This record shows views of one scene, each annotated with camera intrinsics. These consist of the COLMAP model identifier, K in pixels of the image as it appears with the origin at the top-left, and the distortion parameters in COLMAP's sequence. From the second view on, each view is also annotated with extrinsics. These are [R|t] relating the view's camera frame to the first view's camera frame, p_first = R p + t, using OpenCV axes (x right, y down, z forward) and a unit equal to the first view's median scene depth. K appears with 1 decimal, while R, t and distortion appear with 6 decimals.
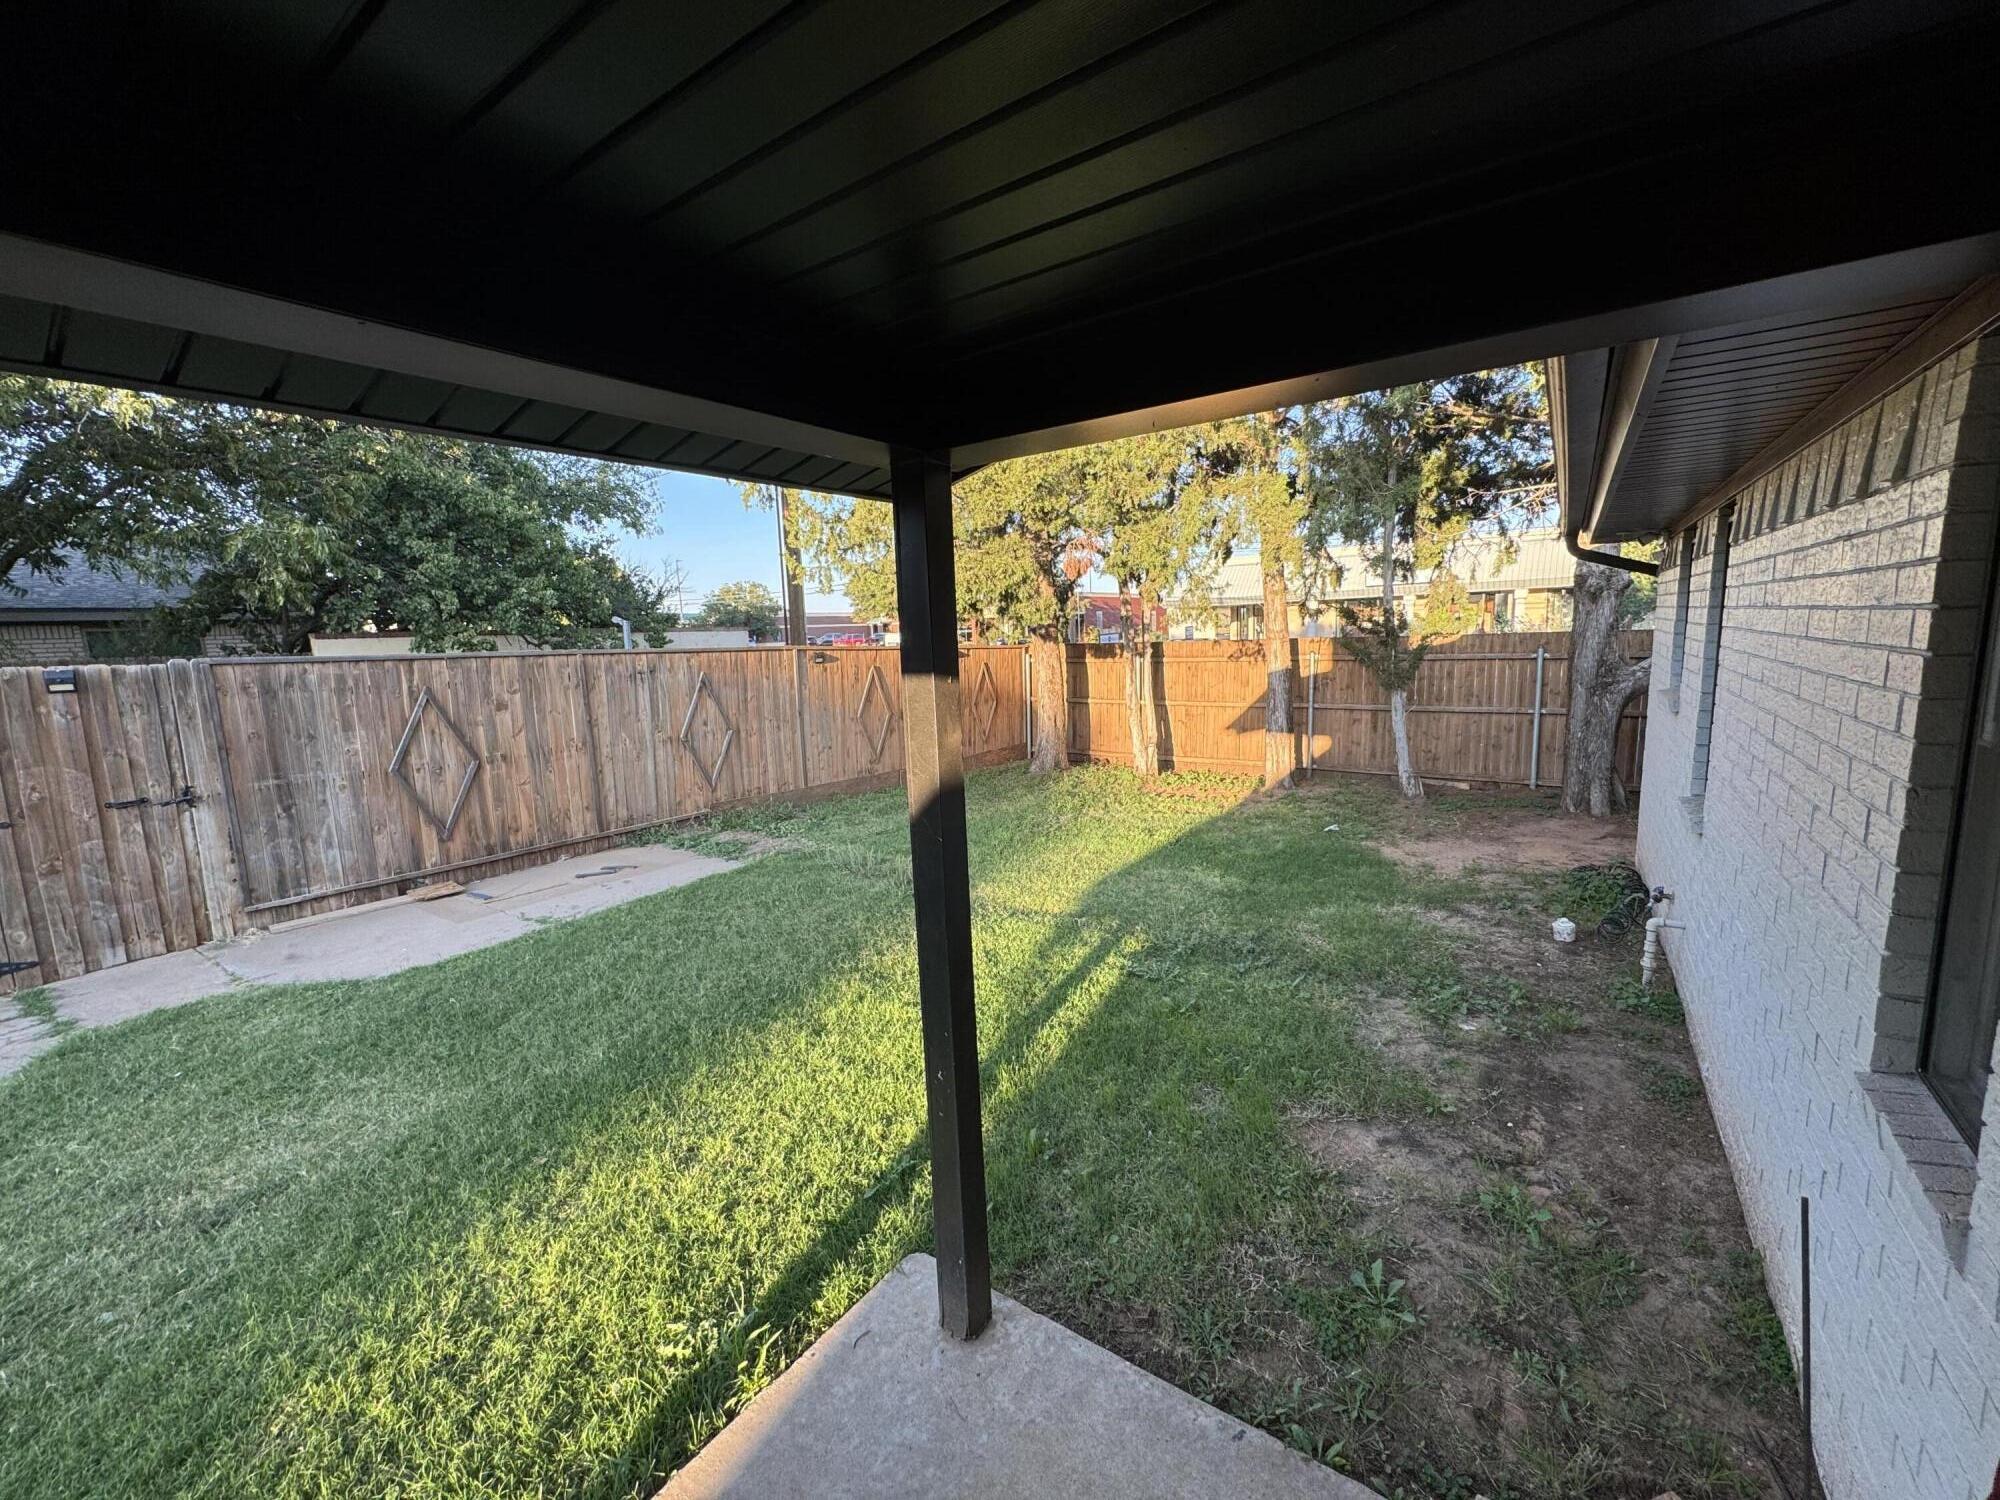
lens RADIAL K [[797.0, 0, 1002.2], [0, 797.0, 753.1], [0, 0, 1]] dist [-0.002575, 0.000745]
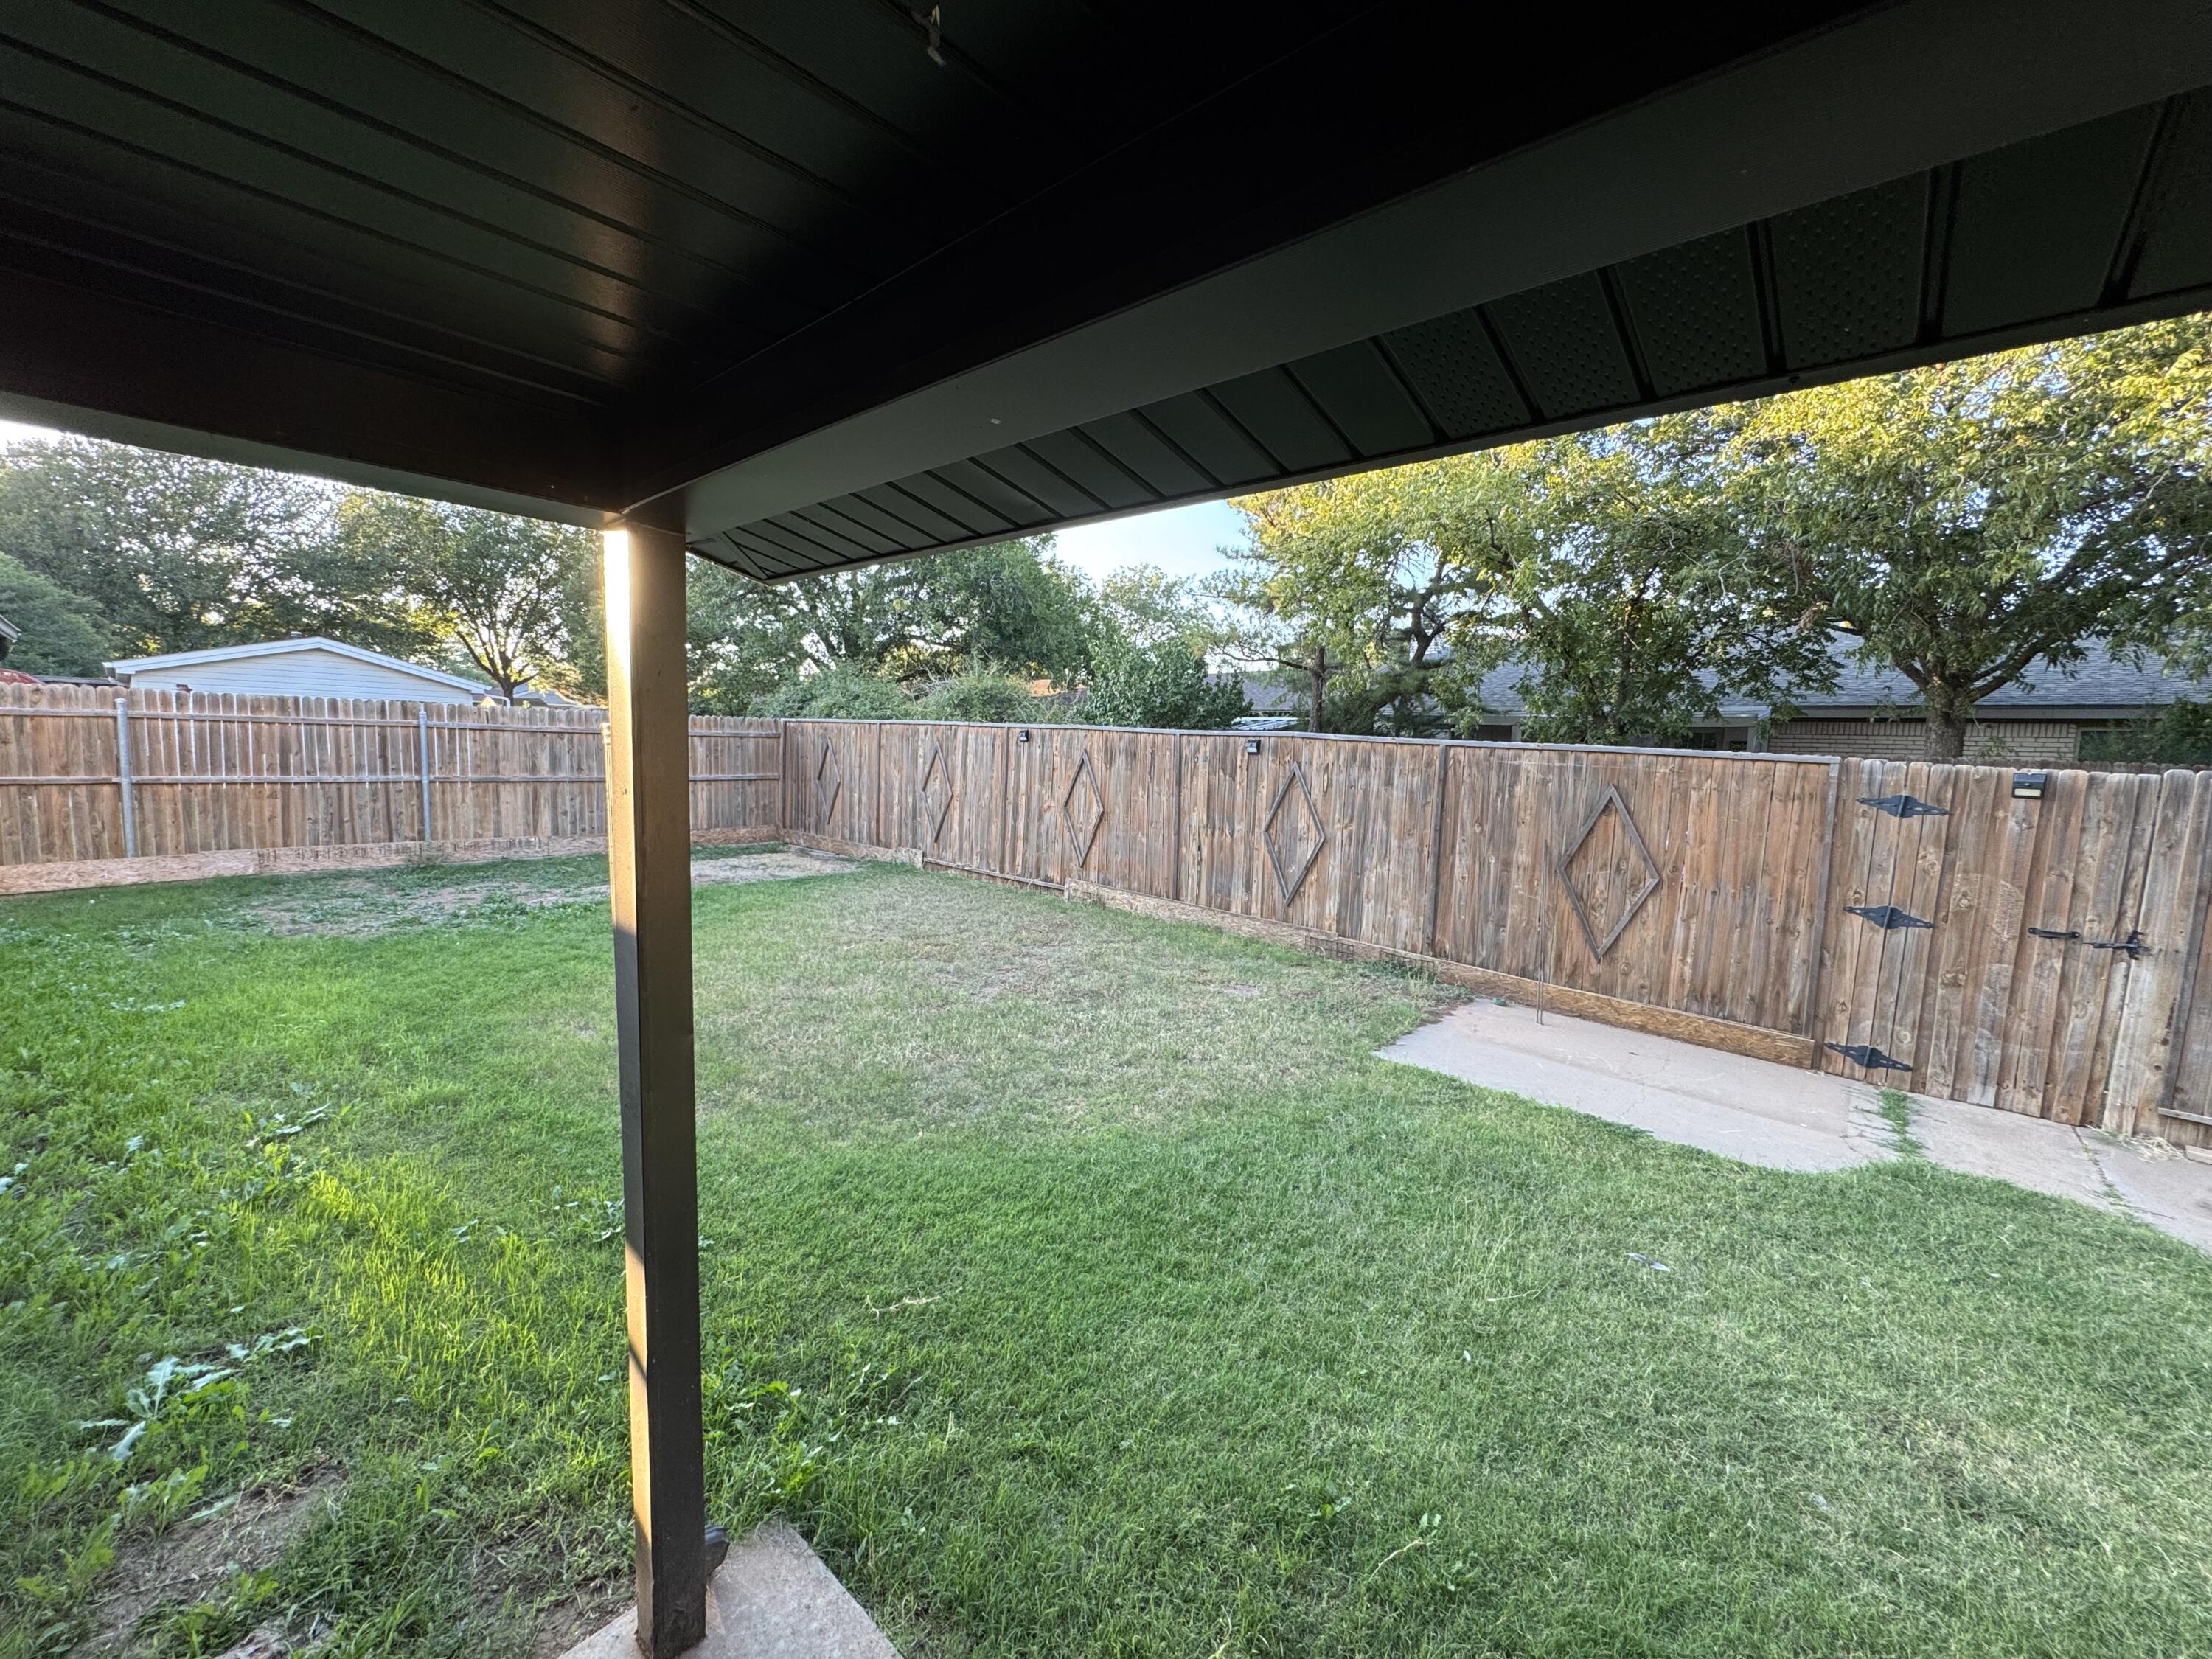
lens RADIAL K [[881.5, 0, 1104.7], [0, 881.5, 826.5], [0, 0, 1]] dist [-0.002575, 0.000745]
pose [[-0.116461, 0.131122, -0.984502, -0.079077], [-0.173650, 0.973291, 0.150170, -0.012739], [0.977897, 0.188448, -0.090581, 0.078086]]
